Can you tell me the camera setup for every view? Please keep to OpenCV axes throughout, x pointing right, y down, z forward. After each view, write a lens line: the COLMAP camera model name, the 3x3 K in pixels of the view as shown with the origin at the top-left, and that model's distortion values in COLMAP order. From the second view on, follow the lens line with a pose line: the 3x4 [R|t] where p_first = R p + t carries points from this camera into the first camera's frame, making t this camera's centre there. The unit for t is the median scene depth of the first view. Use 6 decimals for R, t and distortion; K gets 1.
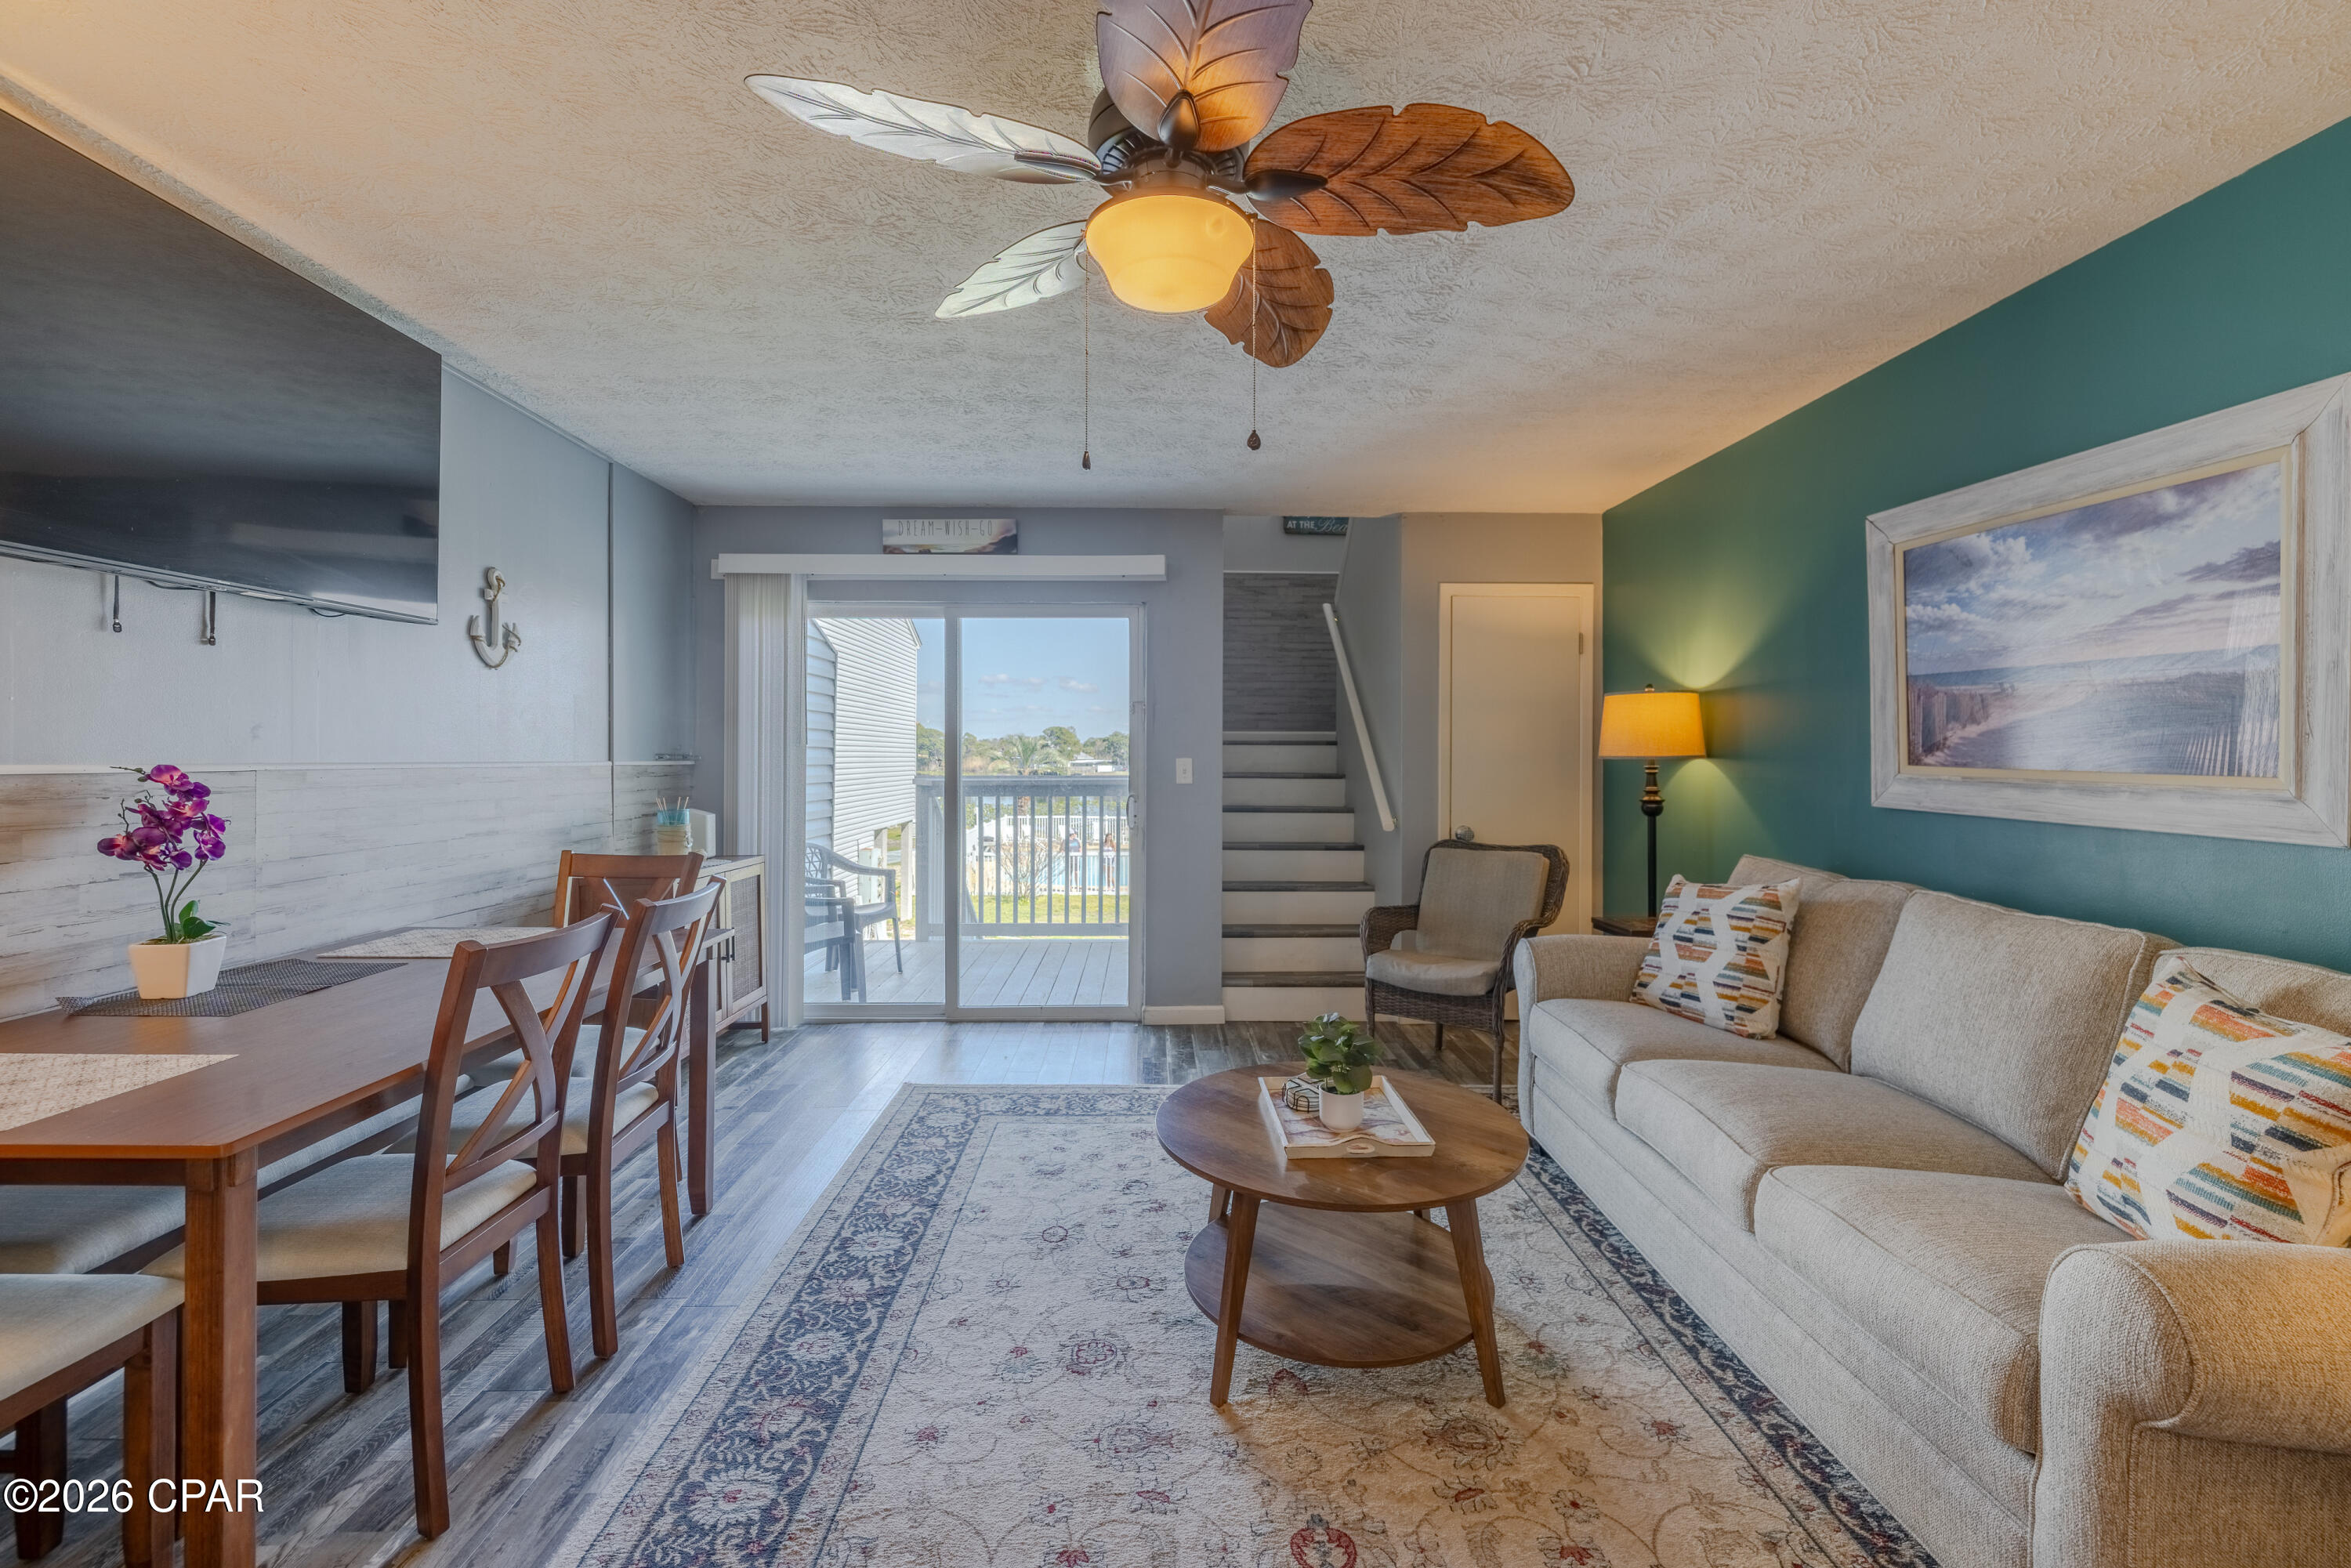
lens RADIAL K [[993.5, 0, 1184.1], [0, 993.5, 757.9], [0, 0, 1]] dist [0.001725, -0.000738]
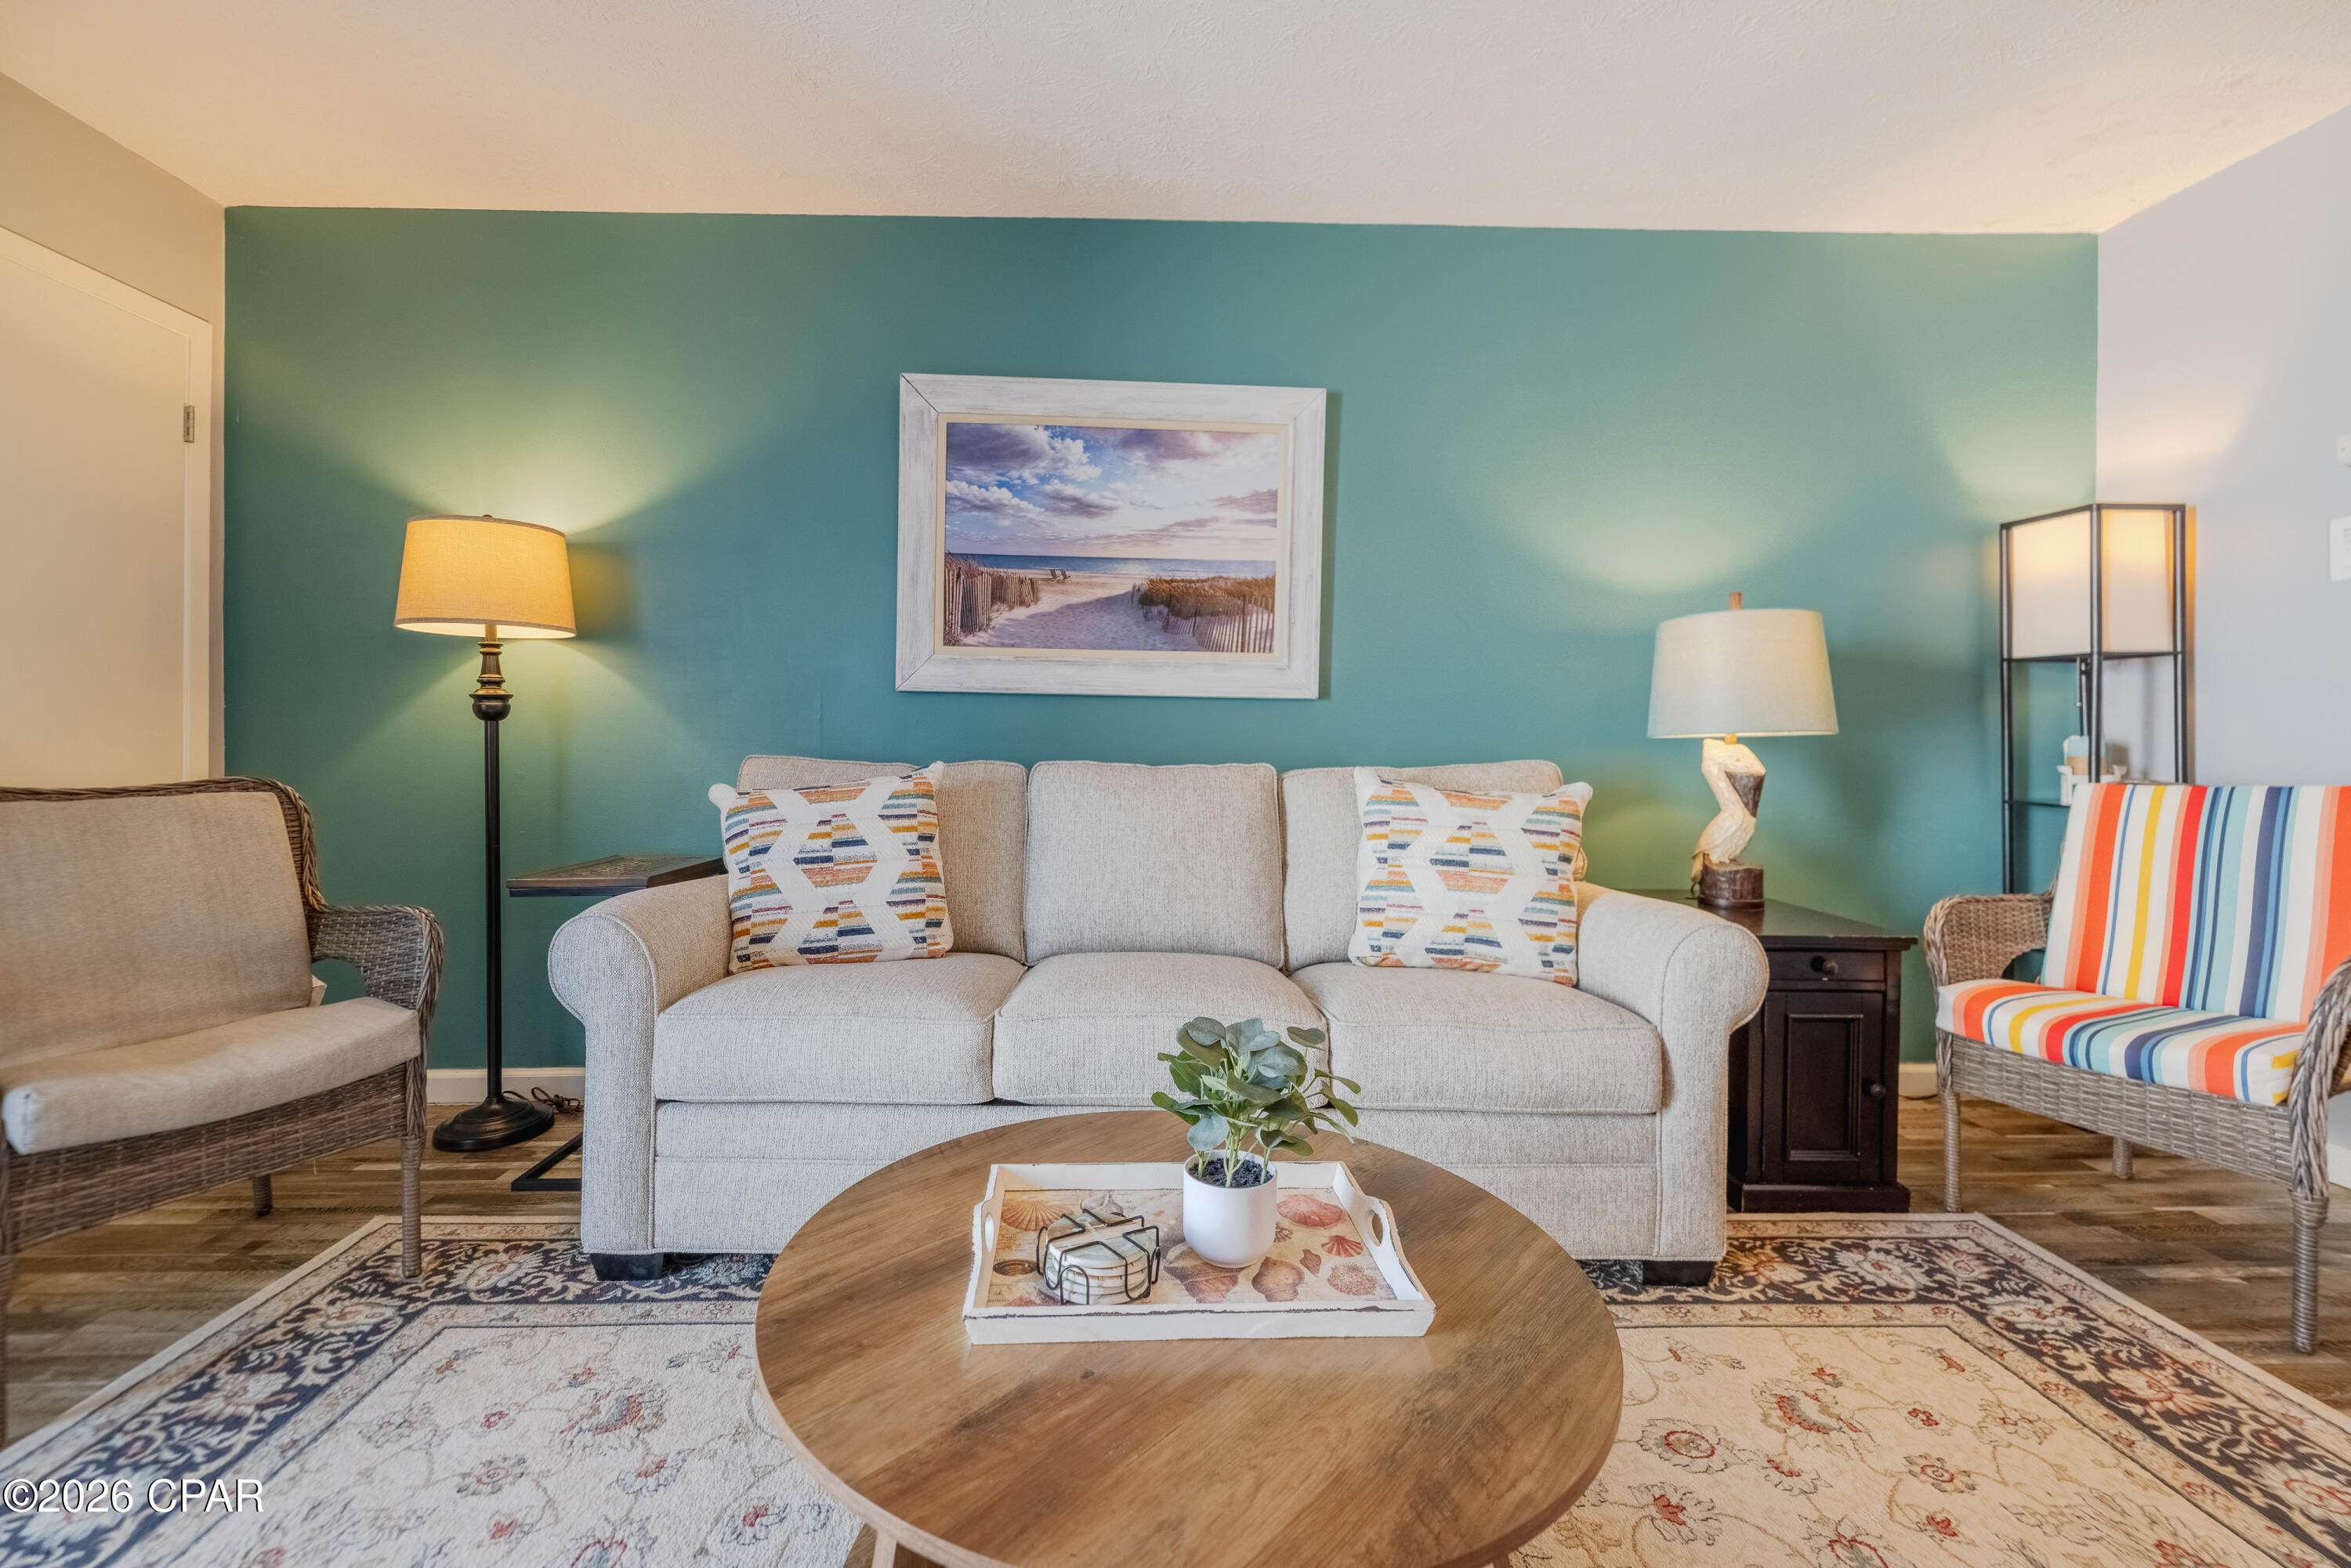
lens RADIAL K [[993.5, 0, 1124.1], [0, 993.5, 743.0], [0, 0, 1]] dist [0.001725, -0.000738]
pose [[0.014216, -0.000366, 0.999899, -0.253074], [-0.001178, 0.999999, 0.000383, 0.109162], [-0.999898, -0.001183, 0.014215, 0.869191]]
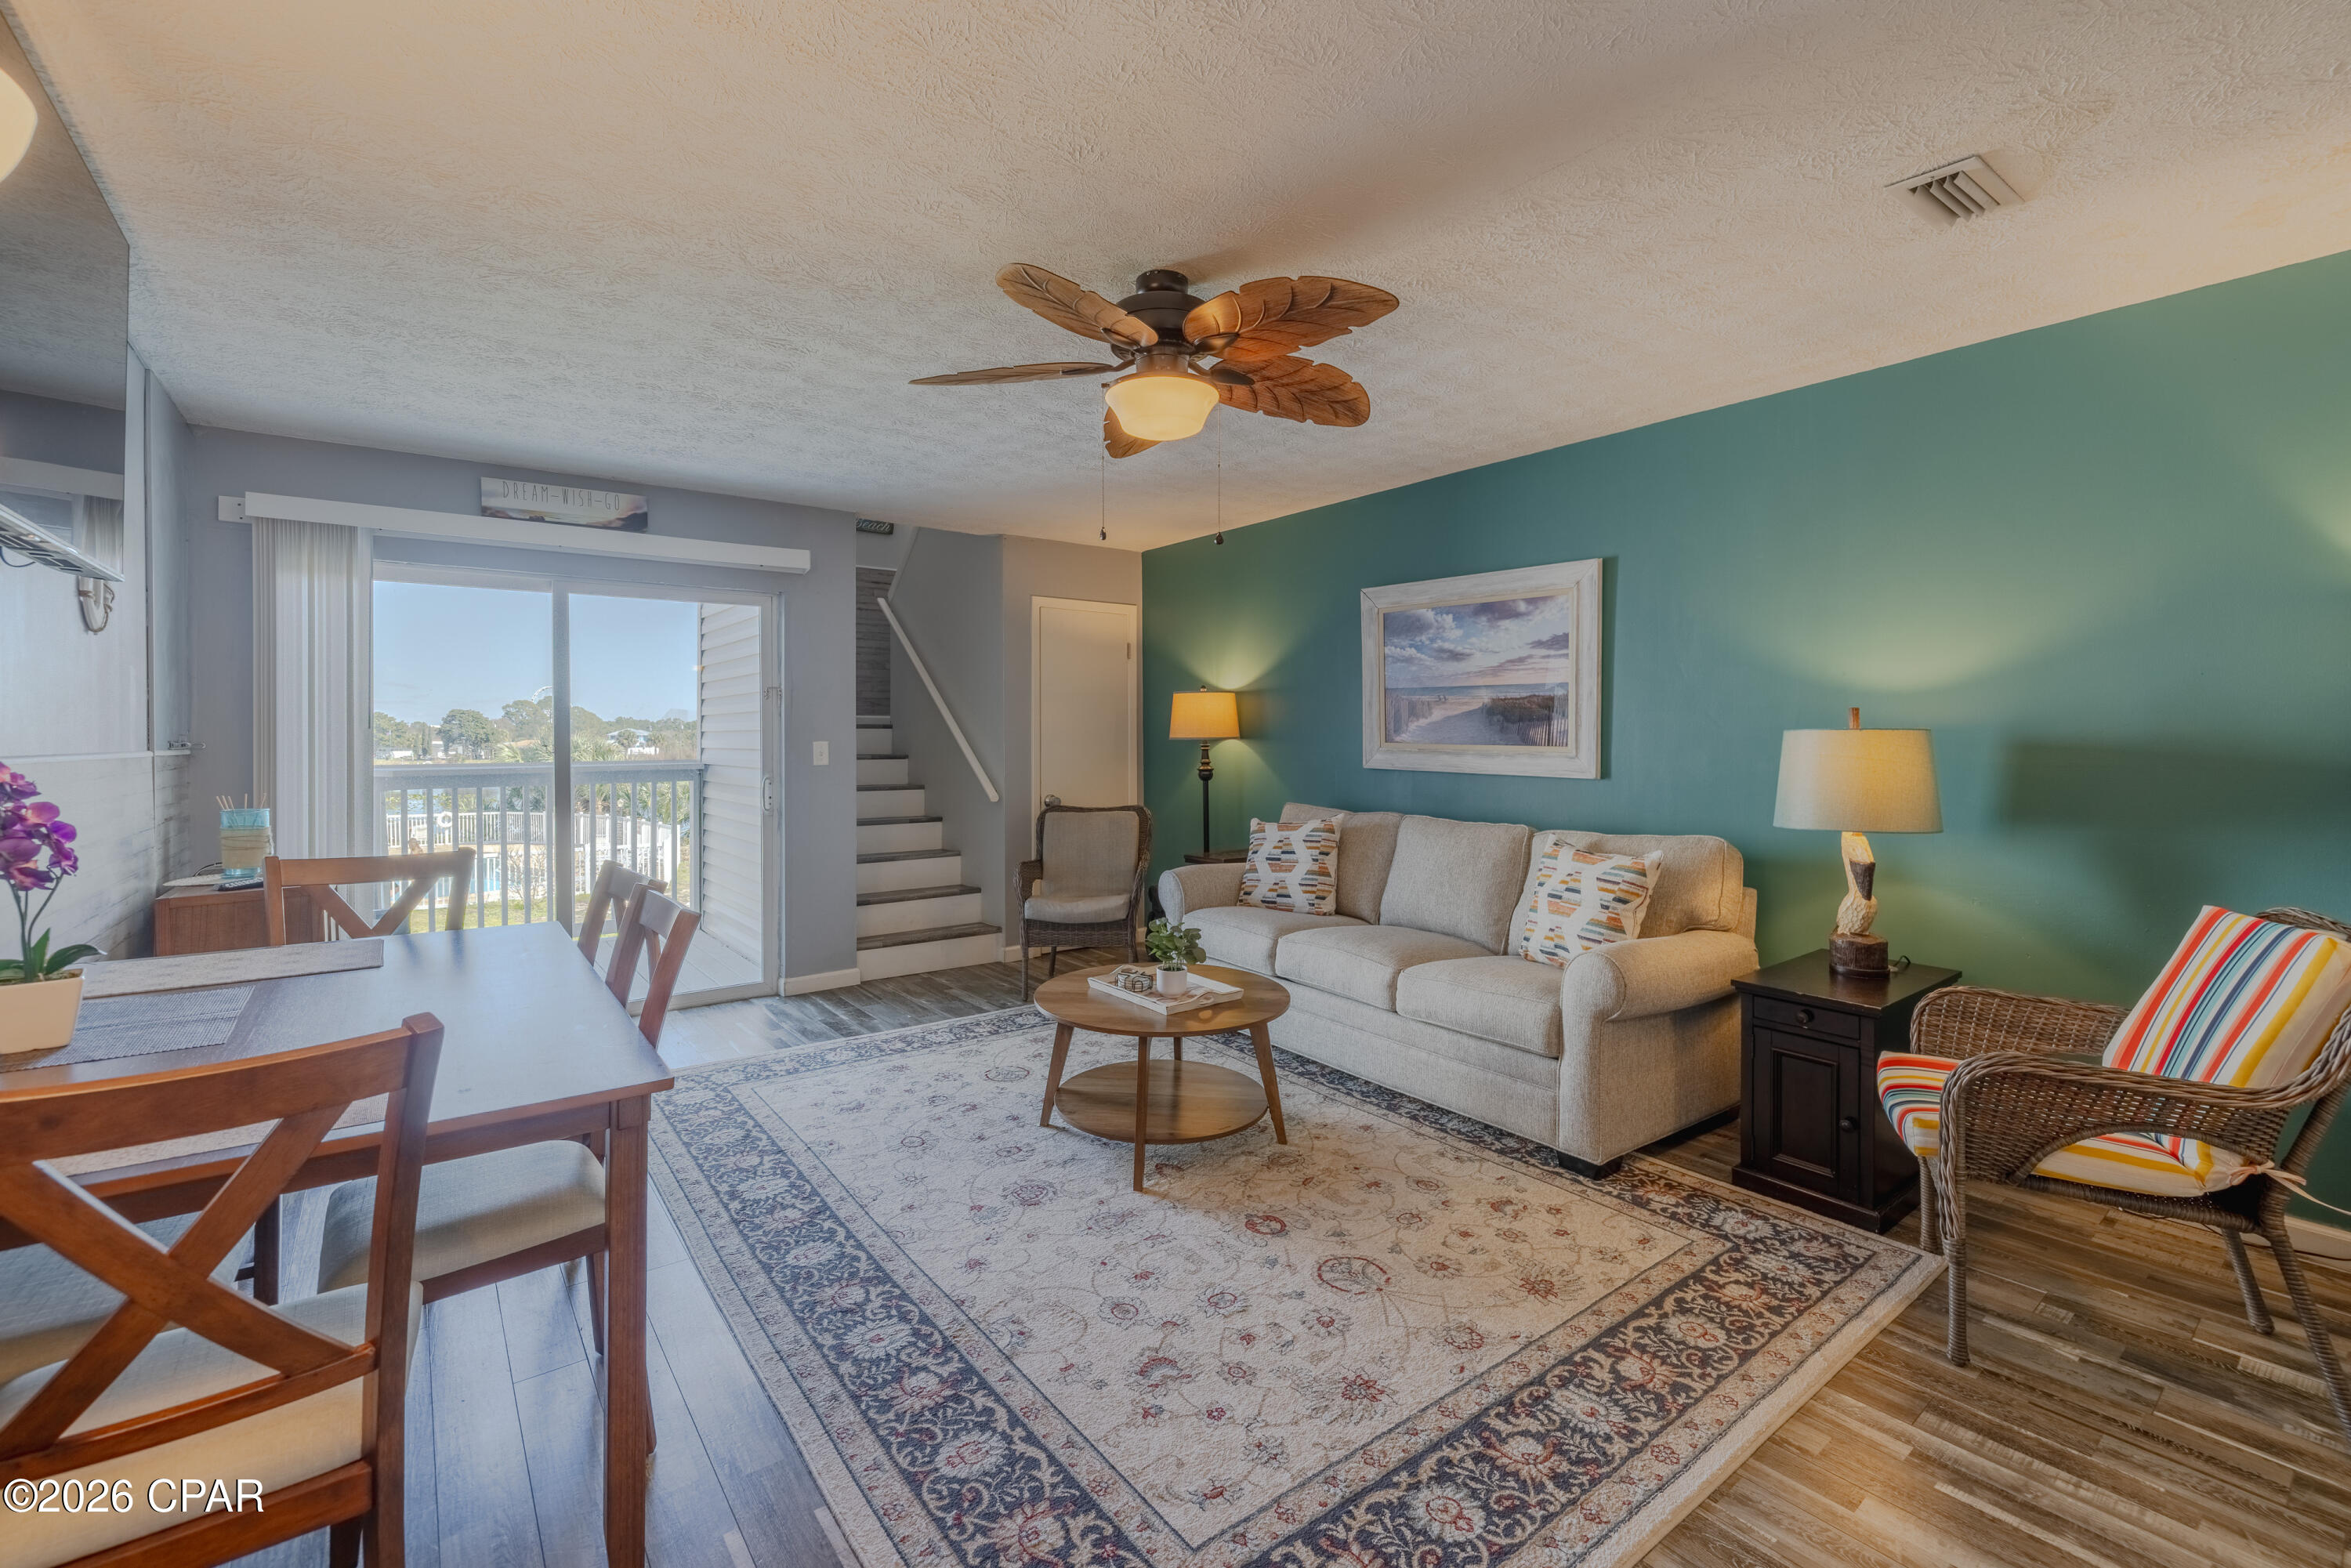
lens RADIAL K [[993.5, 0, 1158.2], [0, 993.5, 737.1], [0, 0, 1]] dist [0.001725, -0.000738]
pose [[0.816259, -0.005015, 0.577664, -0.577192], [0.006115, 0.999981, 0.000041, -0.004015], [-0.577654, 0.003499, 0.816275, -0.143833]]
